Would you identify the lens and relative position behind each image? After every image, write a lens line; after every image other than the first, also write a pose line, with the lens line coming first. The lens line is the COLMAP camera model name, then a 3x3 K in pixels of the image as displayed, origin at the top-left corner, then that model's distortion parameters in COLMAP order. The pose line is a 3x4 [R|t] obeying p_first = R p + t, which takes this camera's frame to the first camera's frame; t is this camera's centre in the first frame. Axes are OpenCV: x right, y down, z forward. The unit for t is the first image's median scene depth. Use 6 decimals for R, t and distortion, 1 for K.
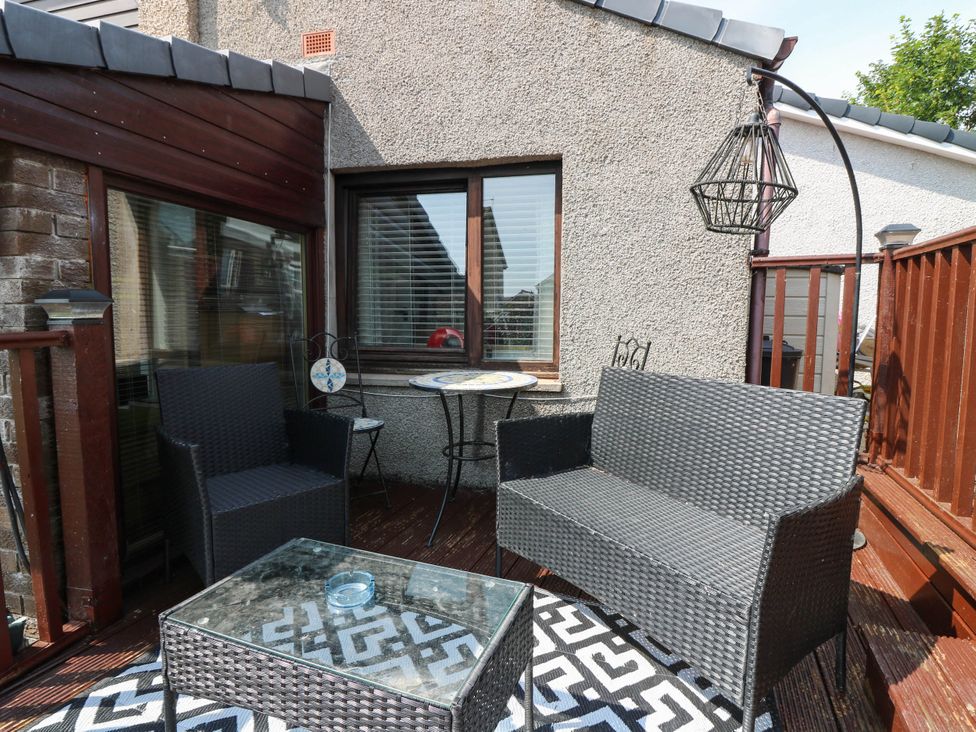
lens RADIAL K [[507.9, 0, 497.4], [0, 507.9, 356.1], [0, 0, 1]] dist [0.001240, -0.013905]
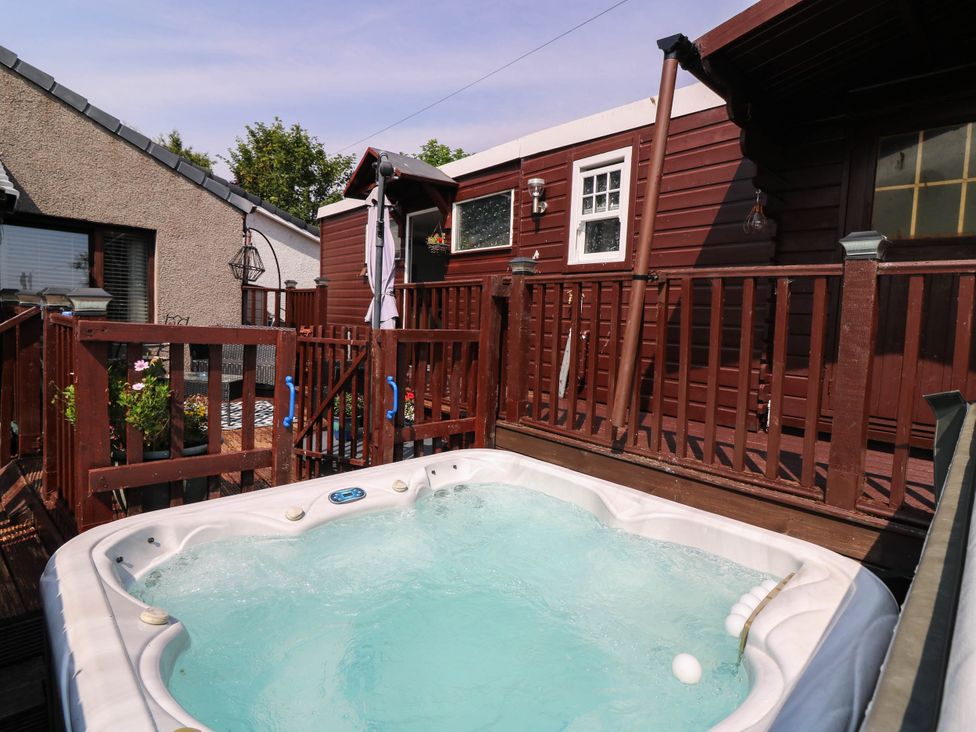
lens RADIAL K [[507.9, 0, 497.4], [0, 507.9, 356.1], [0, 0, 1]] dist [0.001240, -0.013905]
pose [[0.471165, -0.053006, 0.880451, -1.128769], [0.032107, 0.998562, 0.042934, 0.089149], [-0.881461, 0.008040, 0.472189, -1.297002]]
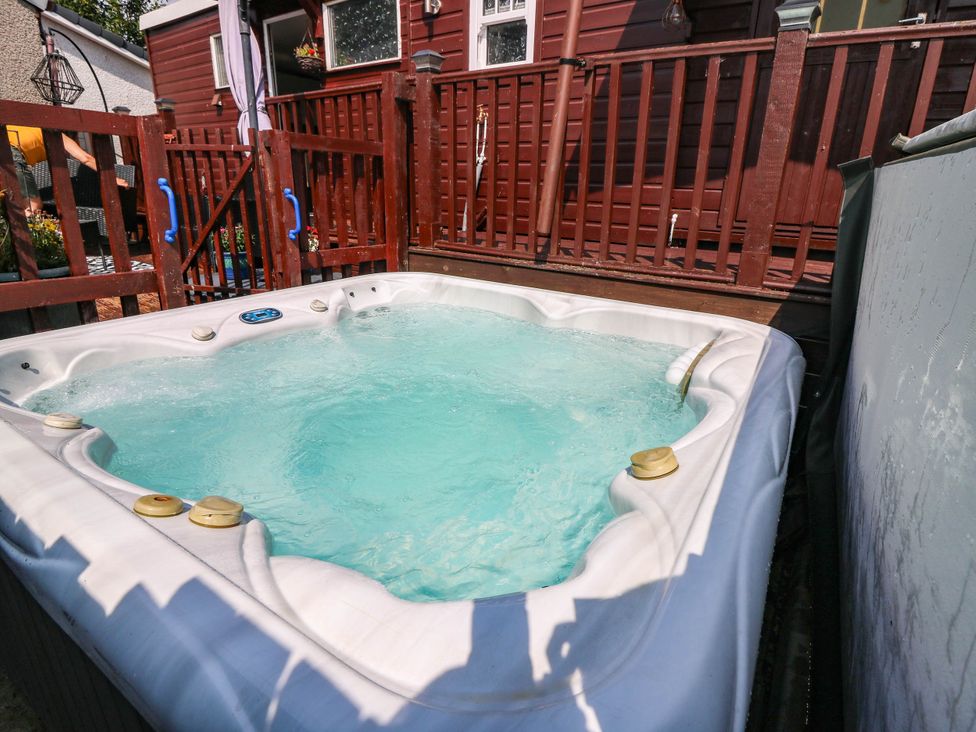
lens RADIAL K [[507.9, 0, 497.4], [0, 507.9, 356.1], [0, 0, 1]] dist [0.001240, -0.013905]
pose [[0.253283, -0.301973, 0.919054, -1.139278], [0.049840, 0.952844, 0.299340, 0.212979], [-0.966107, -0.030012, 0.256390, -1.199733]]
